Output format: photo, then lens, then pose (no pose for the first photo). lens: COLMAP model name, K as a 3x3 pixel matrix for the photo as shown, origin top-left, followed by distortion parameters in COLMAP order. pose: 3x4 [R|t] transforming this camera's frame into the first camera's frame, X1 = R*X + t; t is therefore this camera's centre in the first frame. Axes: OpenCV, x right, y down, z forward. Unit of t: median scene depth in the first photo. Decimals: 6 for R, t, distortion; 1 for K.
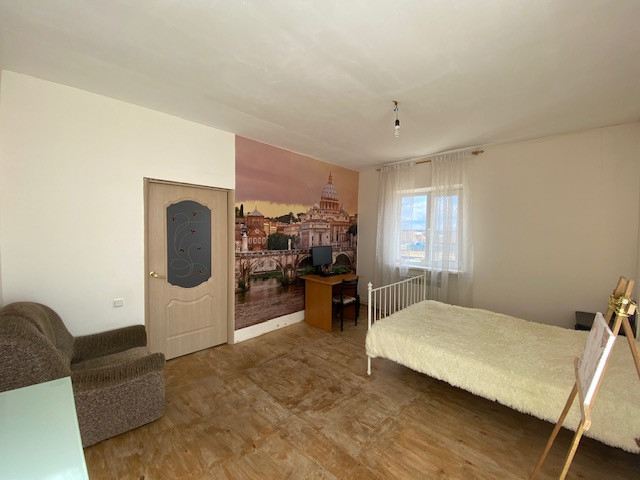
lens RADIAL K [[260.5, 0, 318.6], [0, 260.5, 239.1], [0, 0, 1]] dist [0.007790, -0.004110]
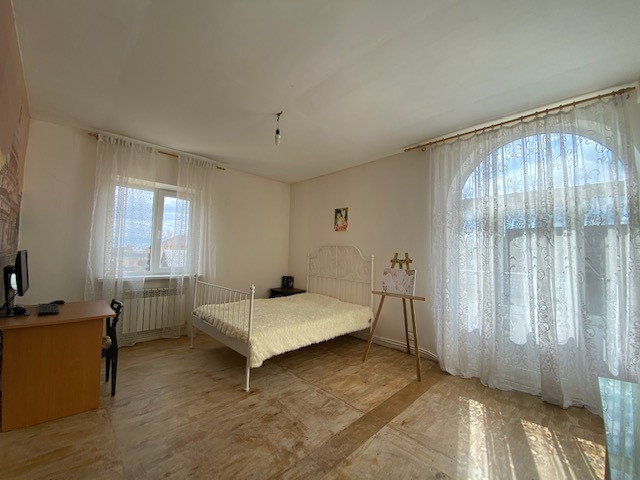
lens RADIAL K [[260.5, 0, 318.8], [0, 260.5, 237.0], [0, 0, 1]] dist [0.007790, -0.004110]
pose [[0.030847, 0.046045, 0.998463, -0.521737], [0.011248, 0.998859, -0.046411, 0.033769], [-0.999461, 0.012662, 0.030293, 0.544635]]
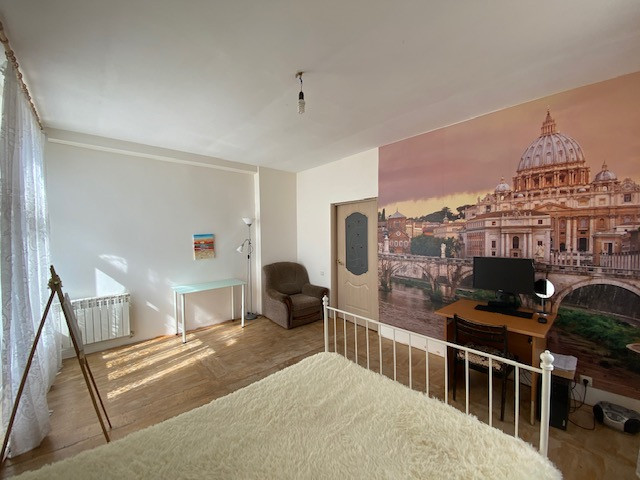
lens RADIAL K [[260.5, 0, 319.7], [0, 260.5, 237.7], [0, 0, 1]] dist [0.007790, -0.004110]
pose [[-0.100822, 0.001802, -0.994903, 0.734370], [-0.023277, 0.999720, 0.004170, -0.011793], [0.994632, 0.023579, -0.100751, 0.781253]]
